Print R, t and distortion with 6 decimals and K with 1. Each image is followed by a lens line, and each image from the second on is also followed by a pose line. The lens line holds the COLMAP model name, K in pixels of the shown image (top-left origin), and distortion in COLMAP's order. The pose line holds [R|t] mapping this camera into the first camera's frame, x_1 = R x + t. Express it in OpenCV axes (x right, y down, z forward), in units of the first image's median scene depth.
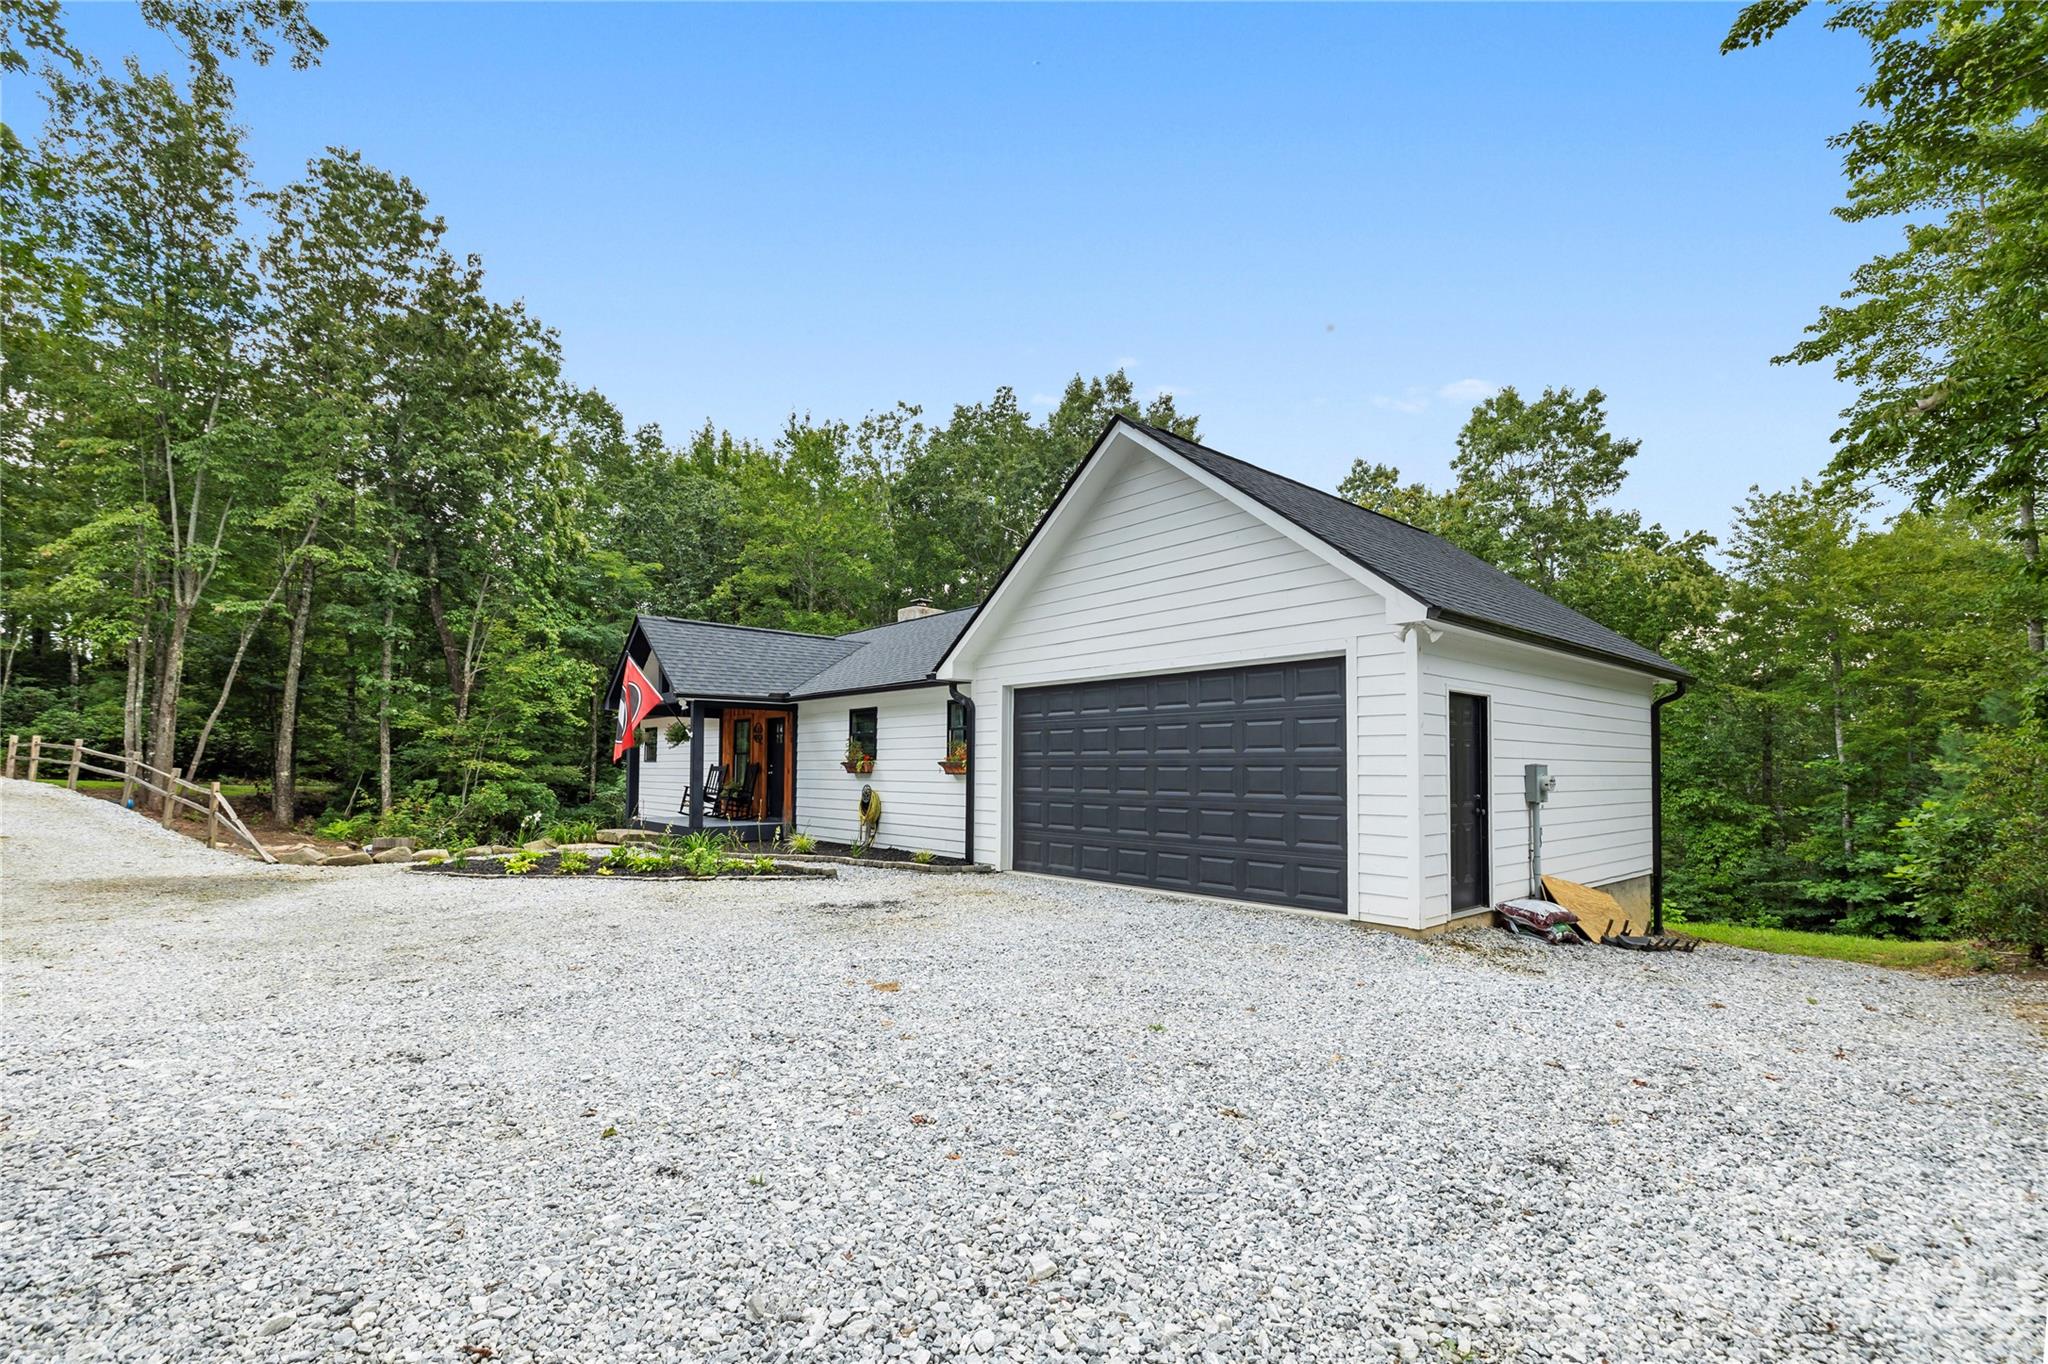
lens RADIAL K [[892.8, 0, 1023.2], [0, 892.8, 734.5], [0, 0, 1]] dist [0.000427, -0.000019]
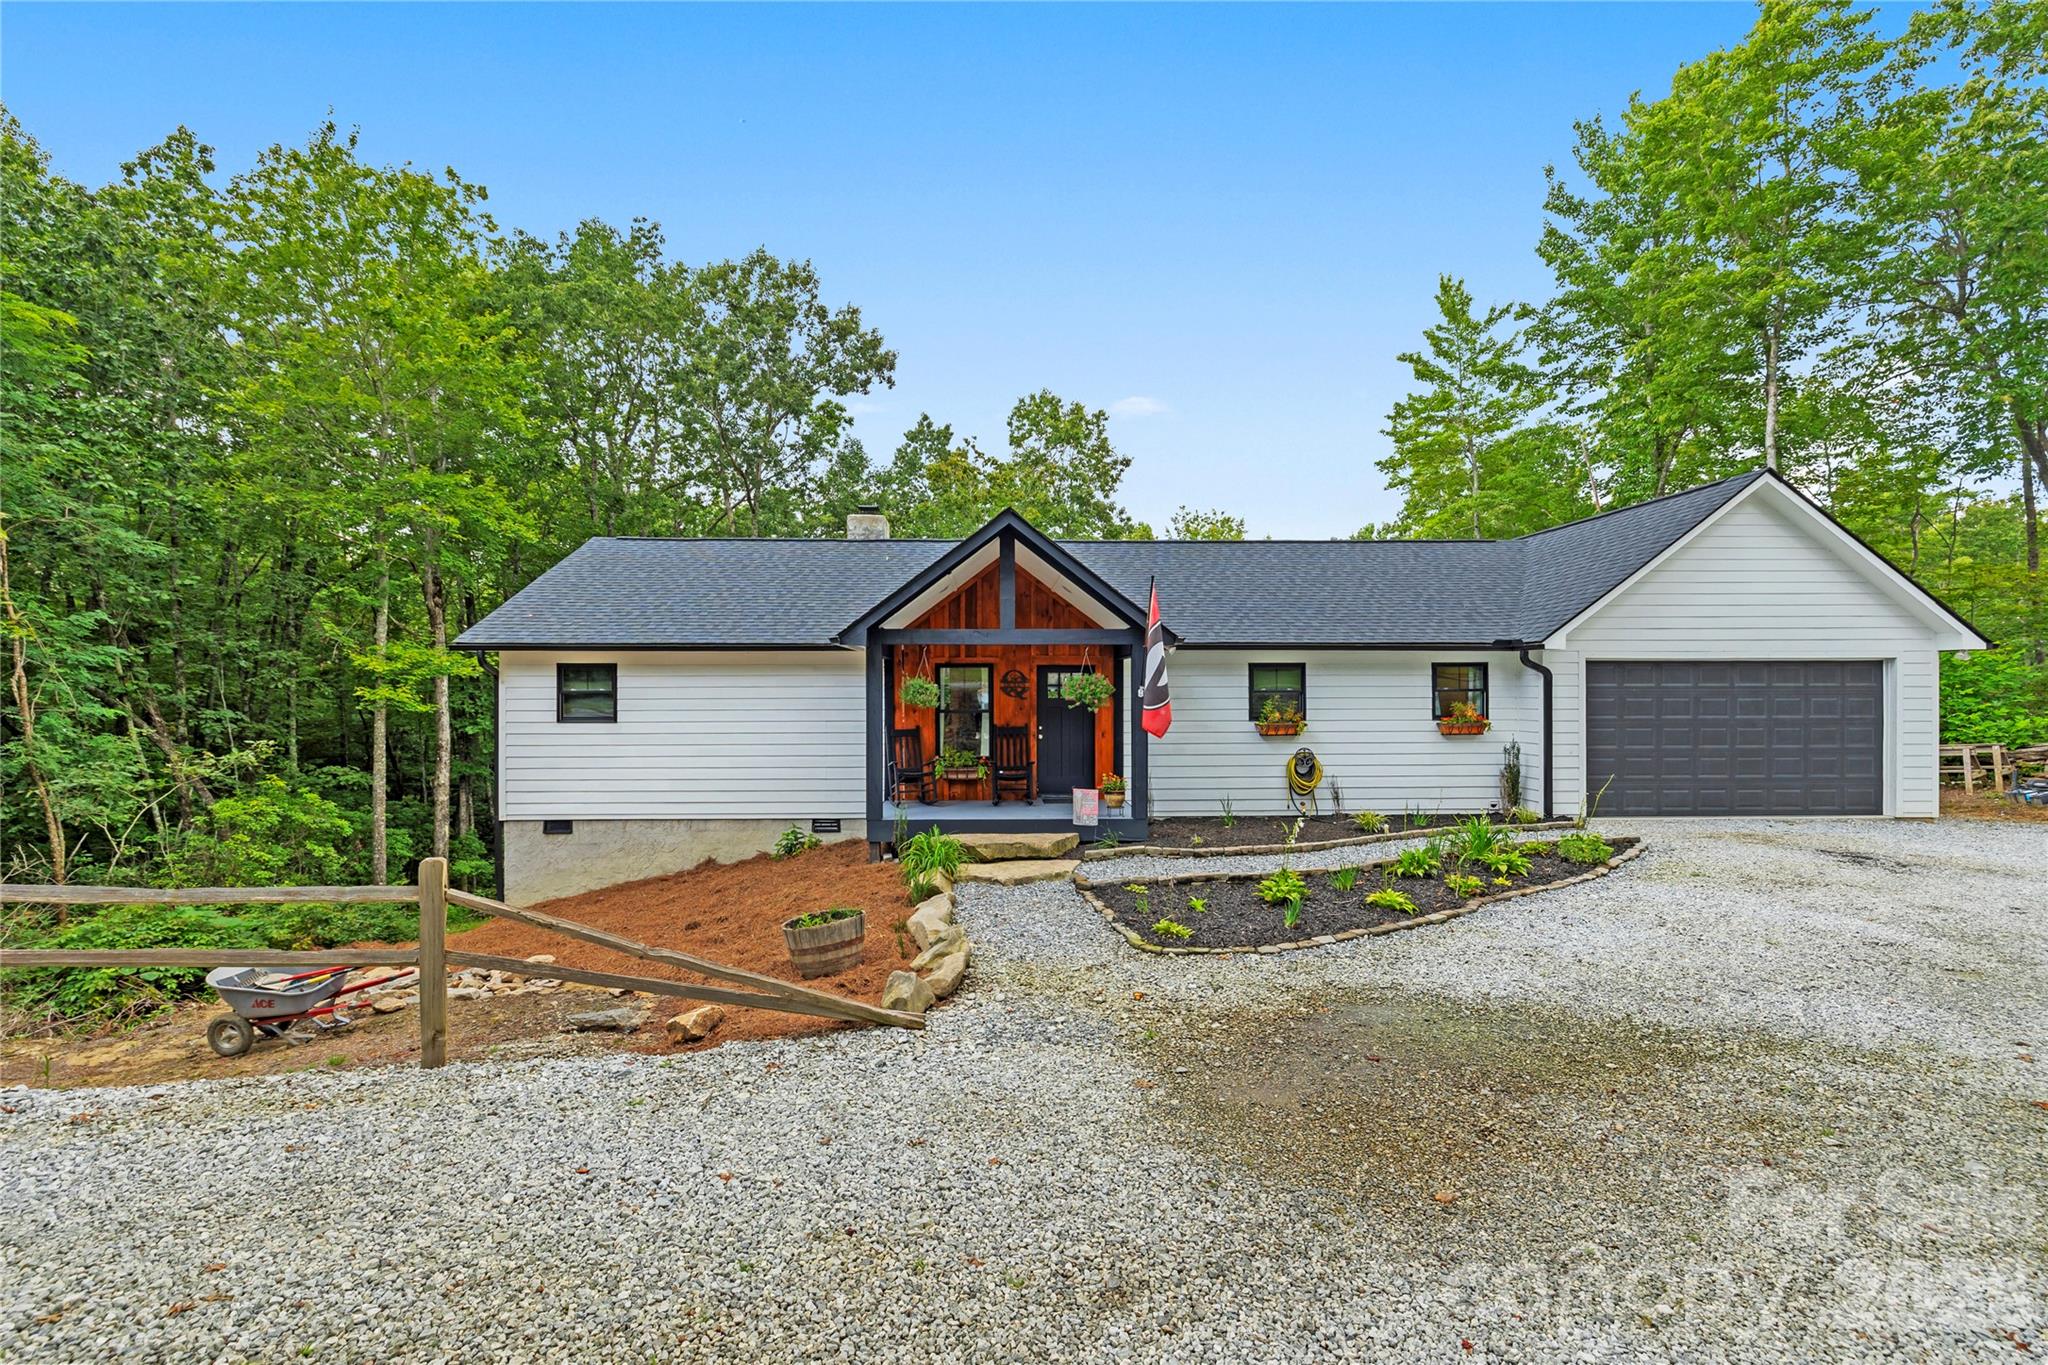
lens RADIAL K [[865.9, 0, 1010.1], [0, 865.9, 667.6], [0, 0, 1]] dist [0.001882, 0.000016]
pose [[0.624155, 0.010397, 0.781231, -1.016281], [-0.025678, 0.999644, 0.007212, -0.023447], [-0.780878, -0.024562, 0.624200, 0.667505]]
